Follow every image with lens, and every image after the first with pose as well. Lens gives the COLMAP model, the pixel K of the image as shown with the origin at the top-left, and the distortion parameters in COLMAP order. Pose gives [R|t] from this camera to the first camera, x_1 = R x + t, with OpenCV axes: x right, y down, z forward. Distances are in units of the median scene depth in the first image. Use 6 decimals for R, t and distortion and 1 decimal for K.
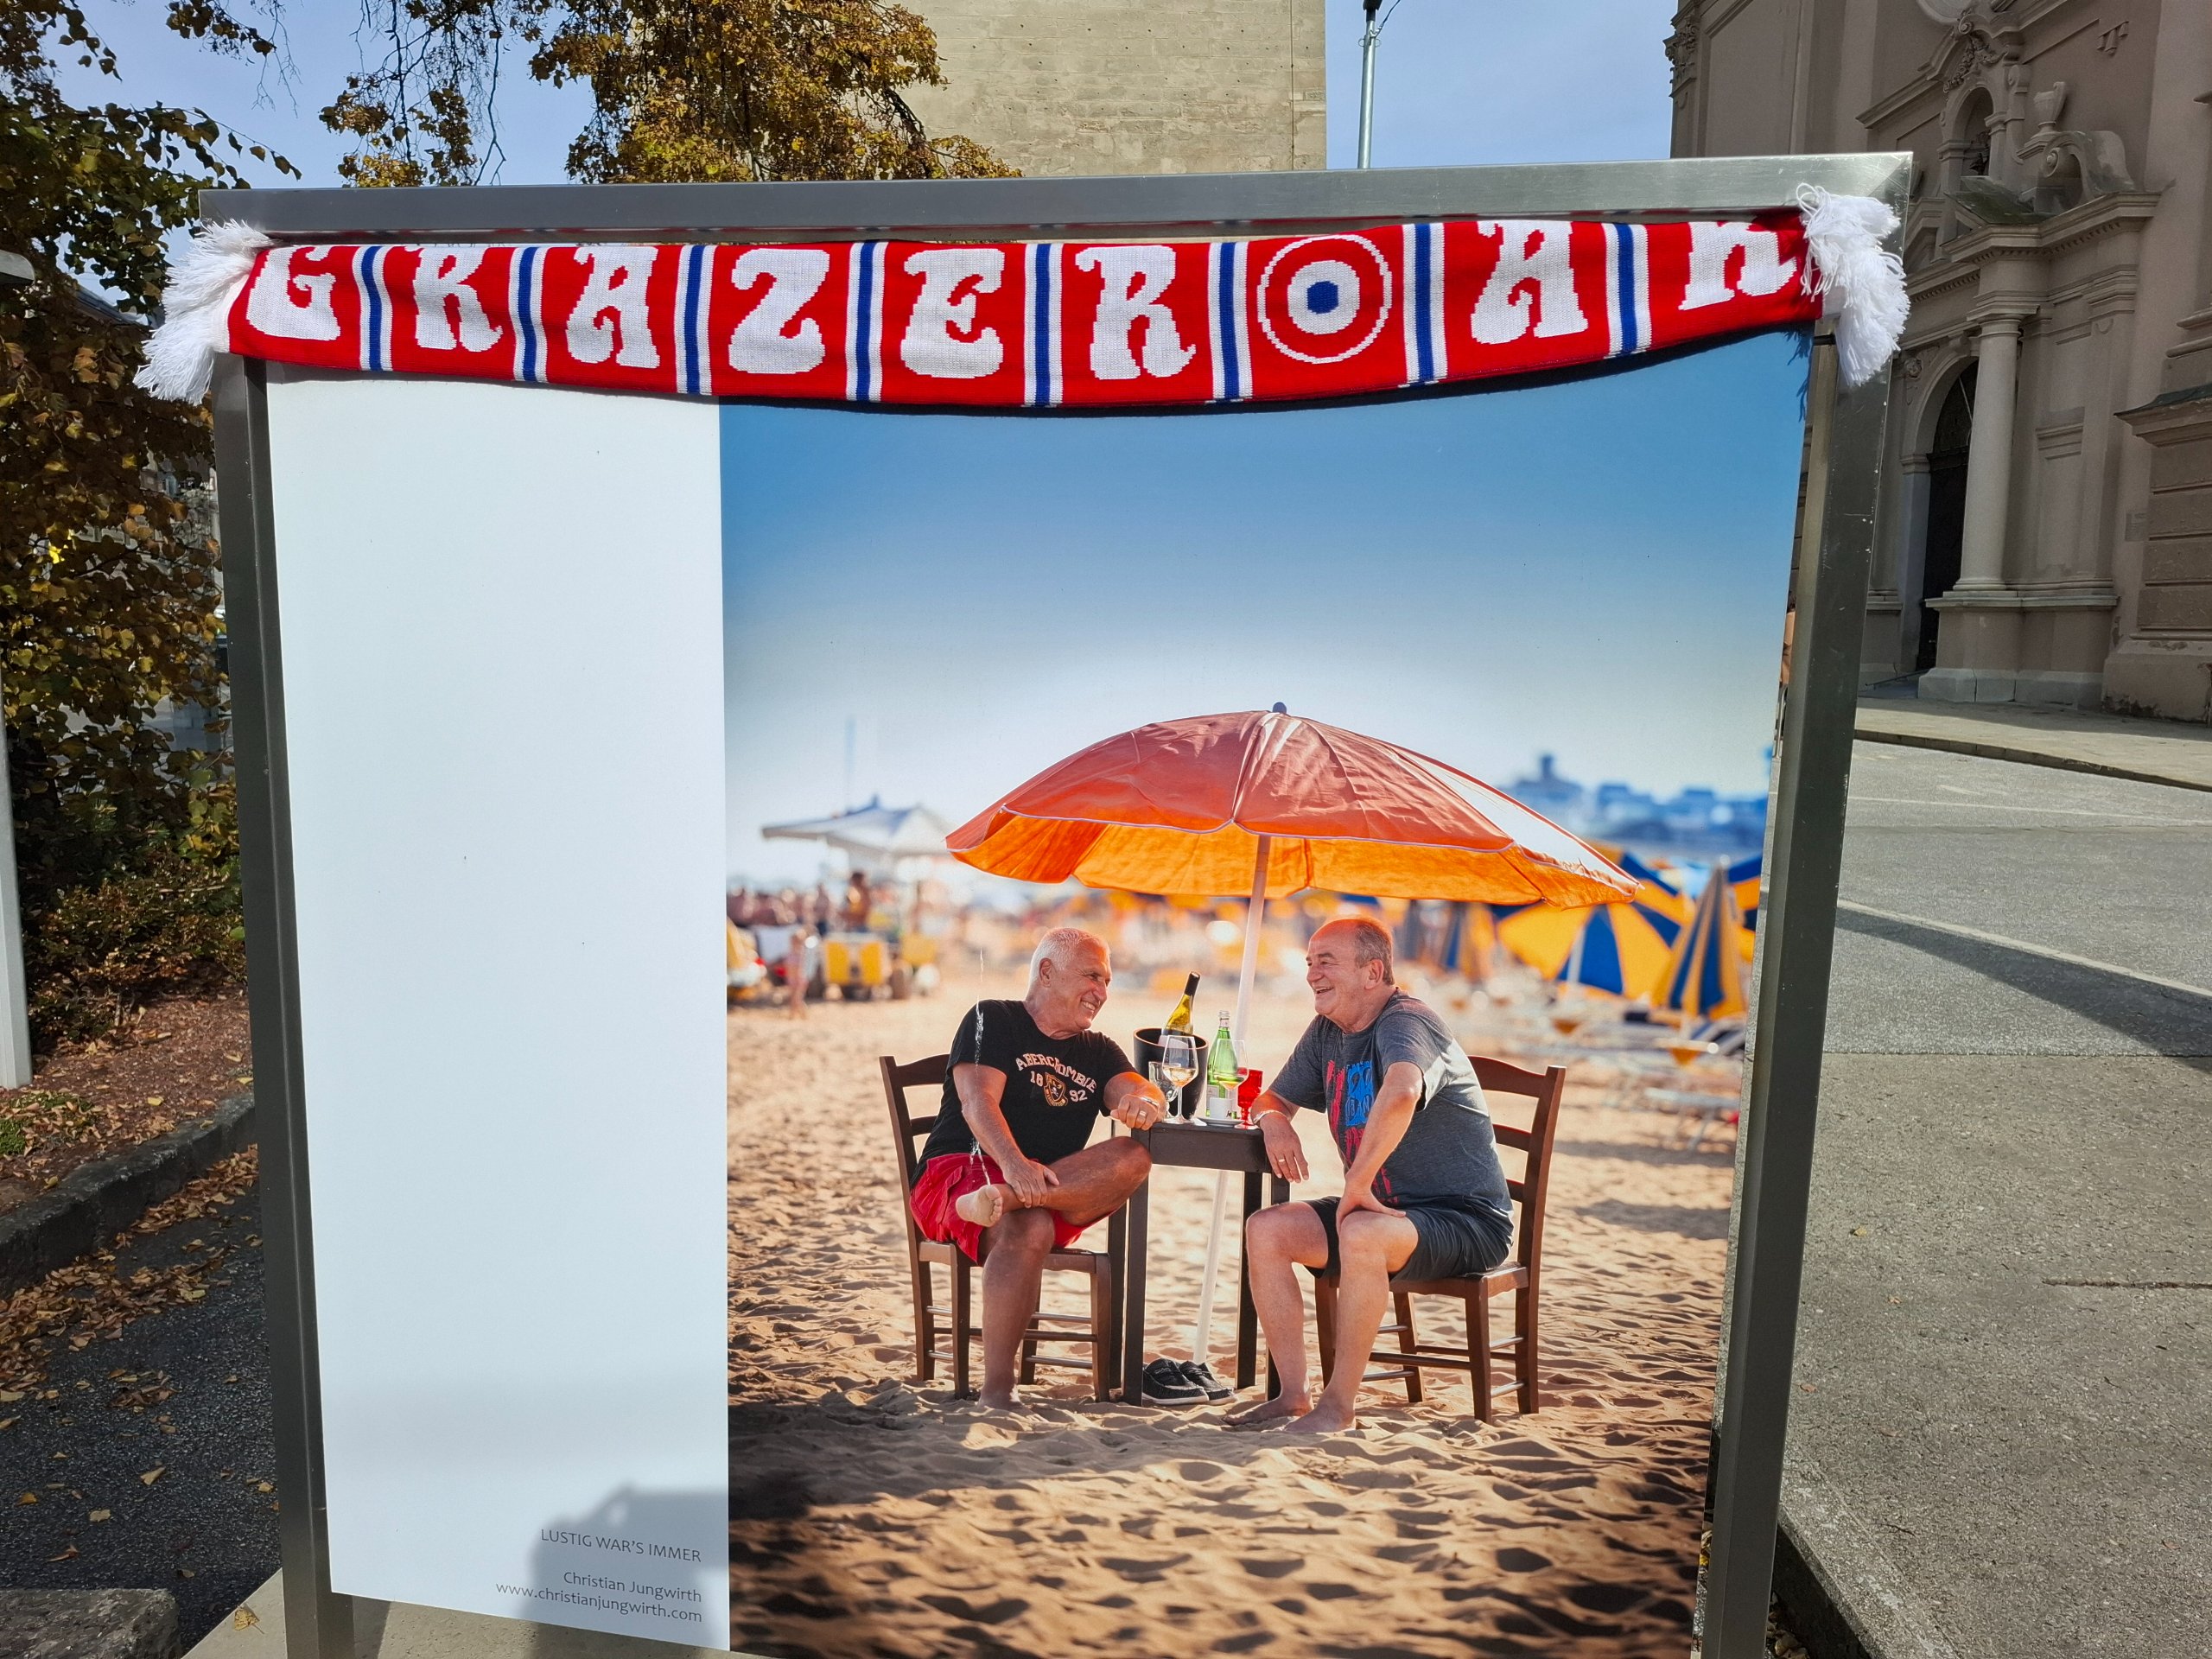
lens RADIAL K [[1502.6, 0, 1084.4], [0, 1502.6, 806.2], [0, 0, 1]] dist [0.091525, -0.112765]
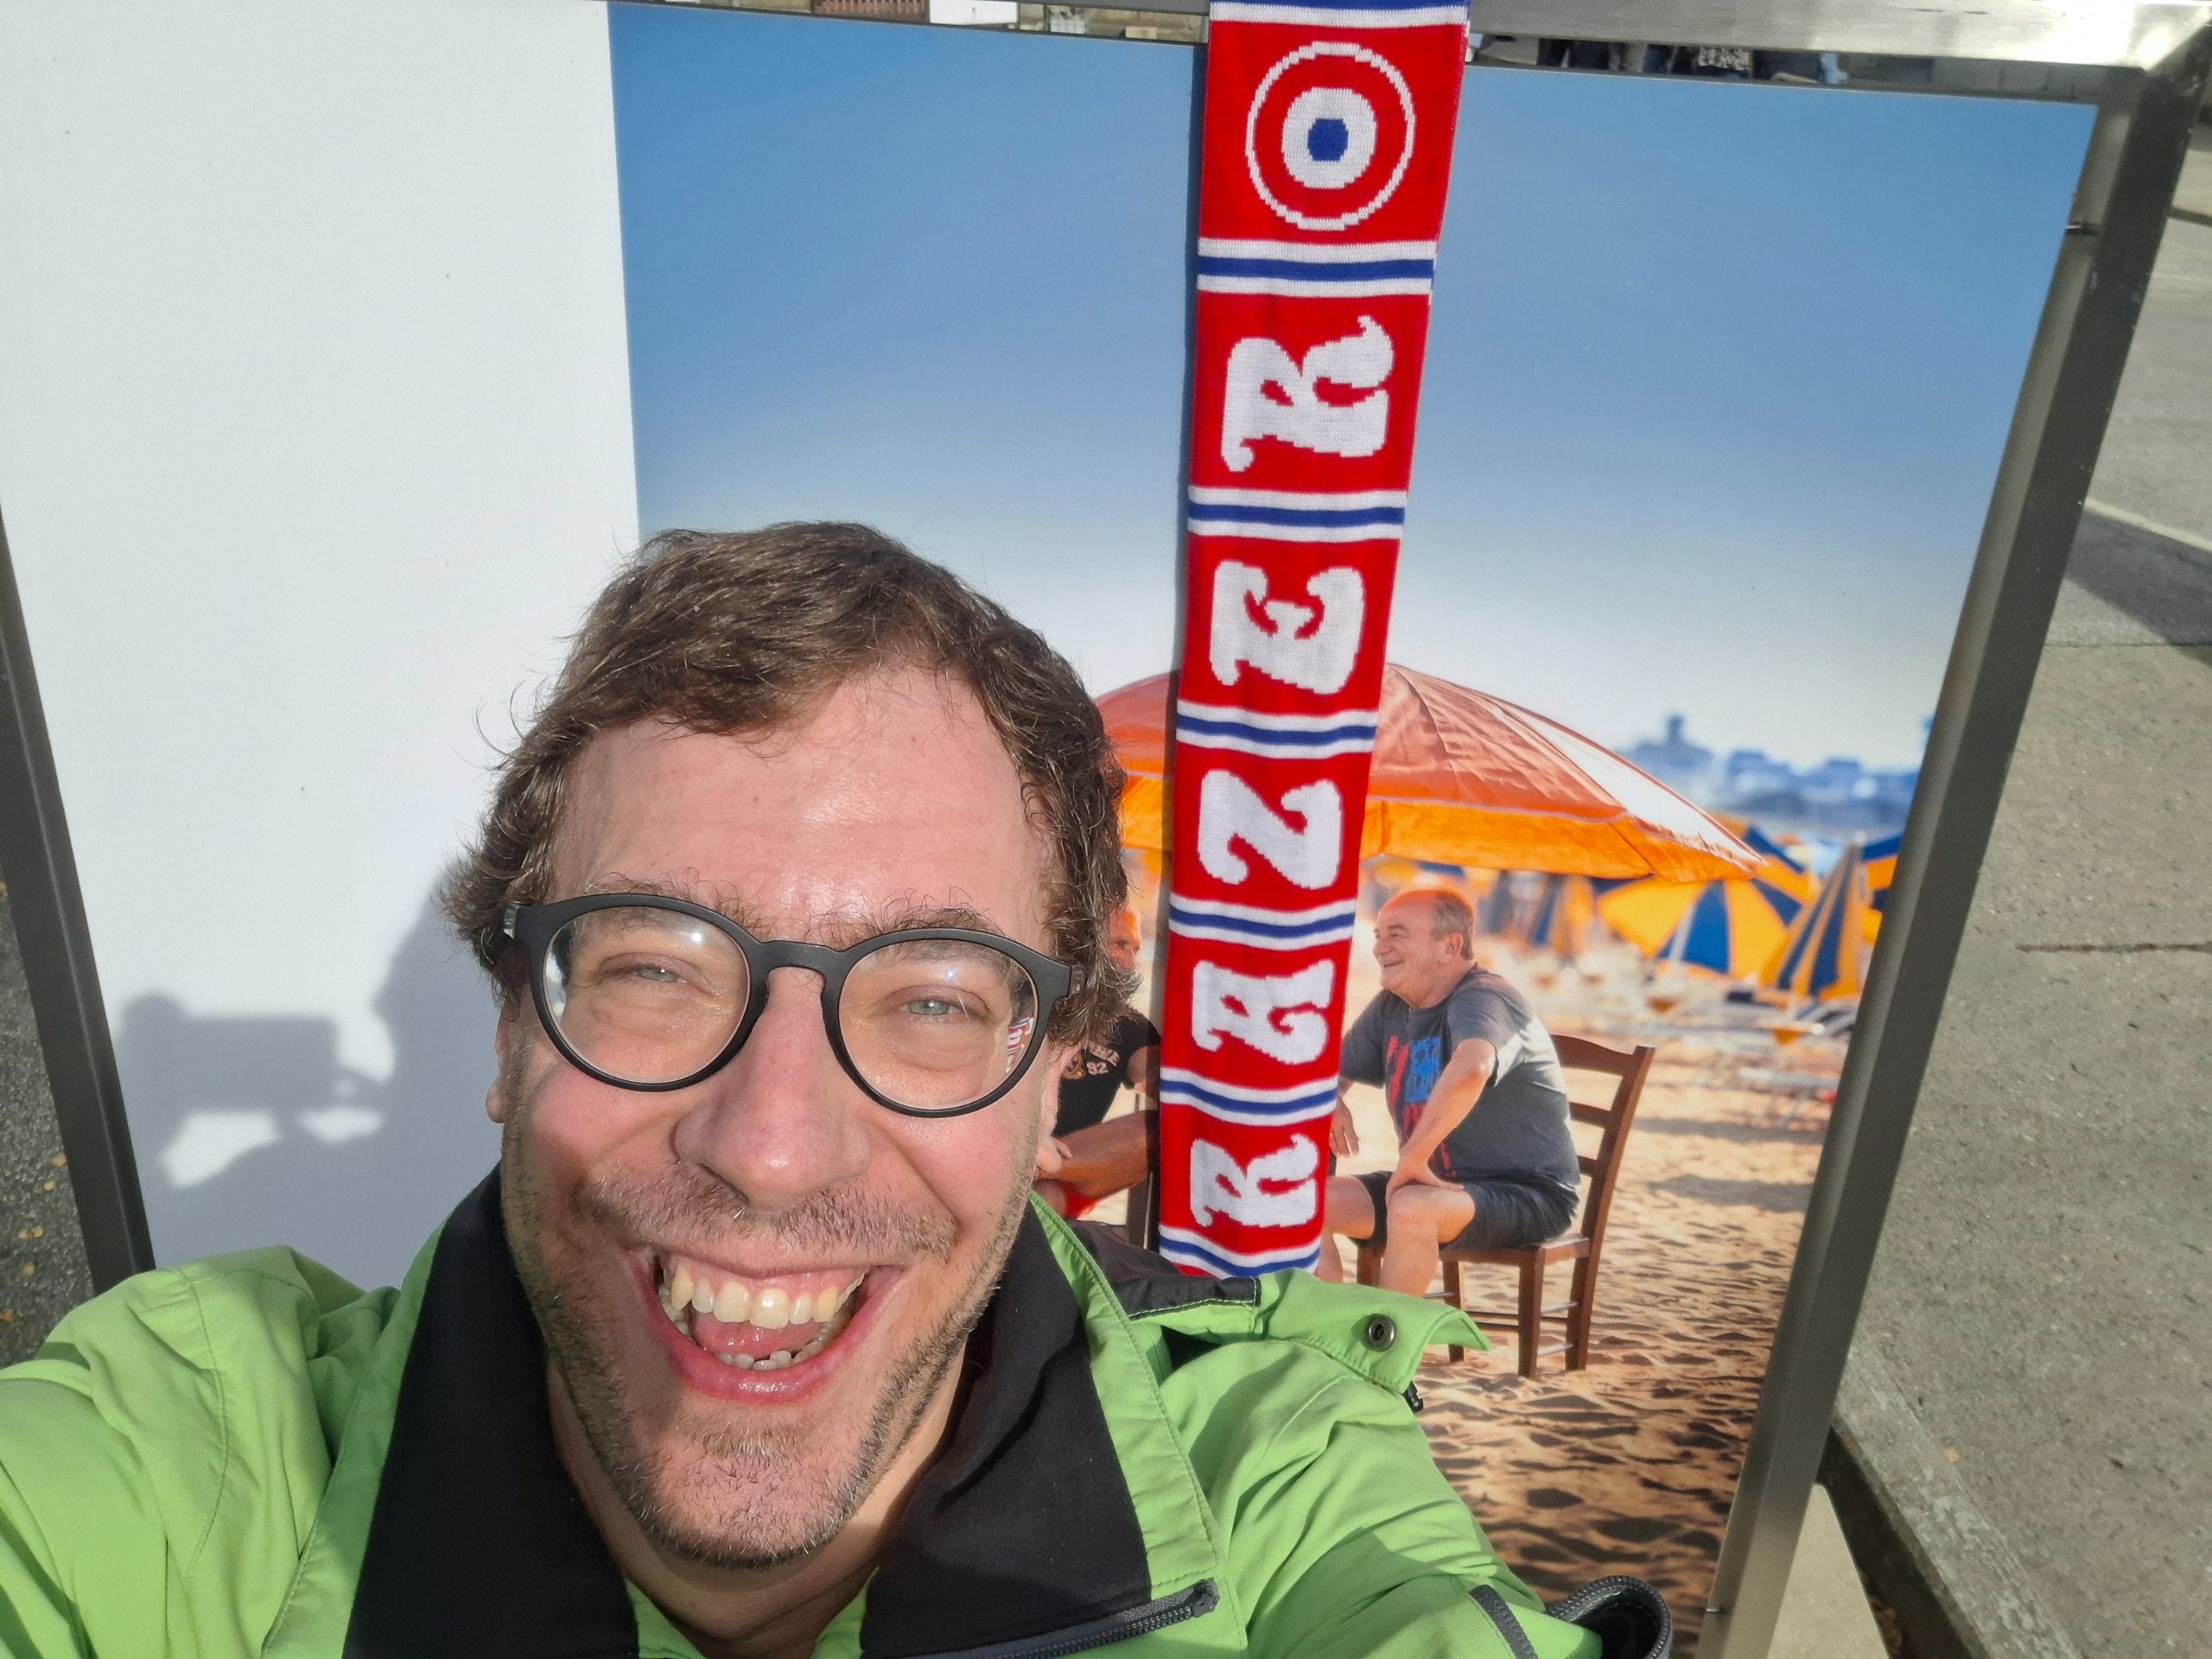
lens RADIAL K [[1895.8, 0, 1133.8], [0, 1895.8, 811.7], [0, 0, 1]] dist [0.101337, -0.062291]
pose [[0.990672, -0.022828, 0.134341, -0.127313], [-0.018847, 0.953439, 0.300998, -0.276653], [-0.134957, -0.300722, 0.944115, 0.022168]]
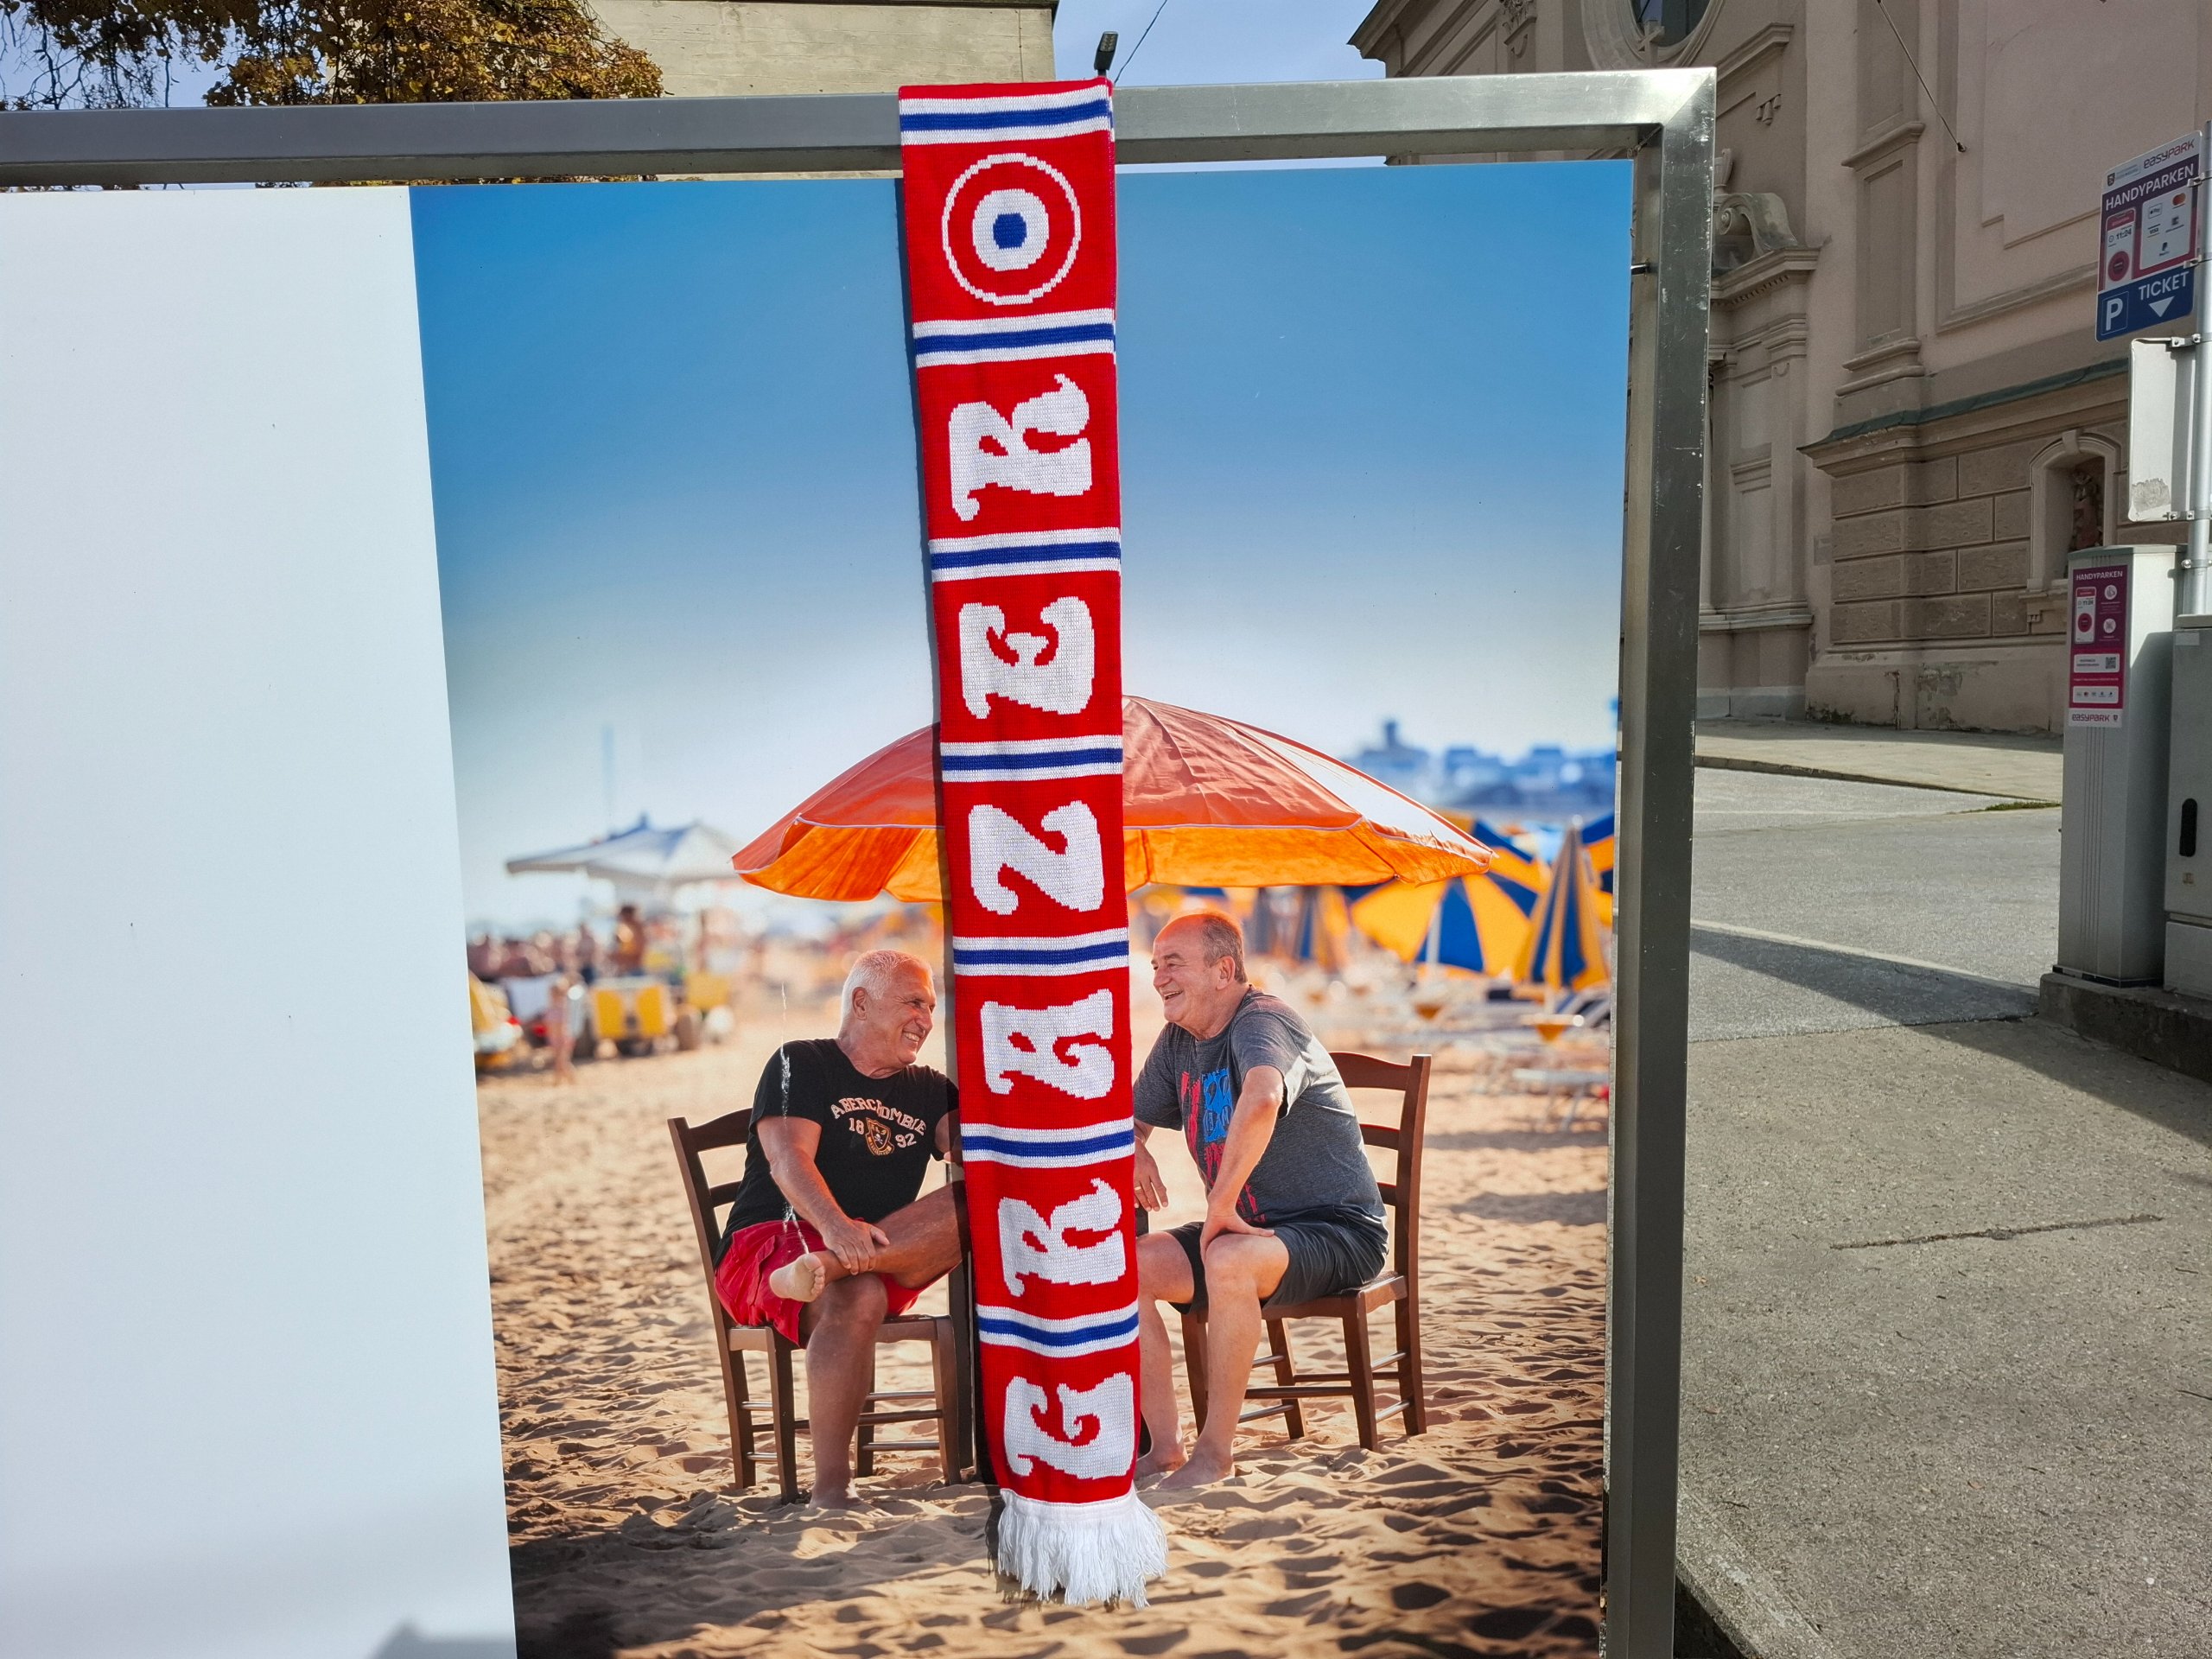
lens RADIAL K [[1502.6, 0, 1117.6], [0, 1502.6, 833.1], [0, 0, 1]] dist [0.091525, -0.112765]
pose [[0.984553, -0.063633, 0.163117, -0.014698], [0.066832, 0.997663, -0.014191, 0.034277], [-0.161833, 0.024873, 0.986505, 0.106232]]
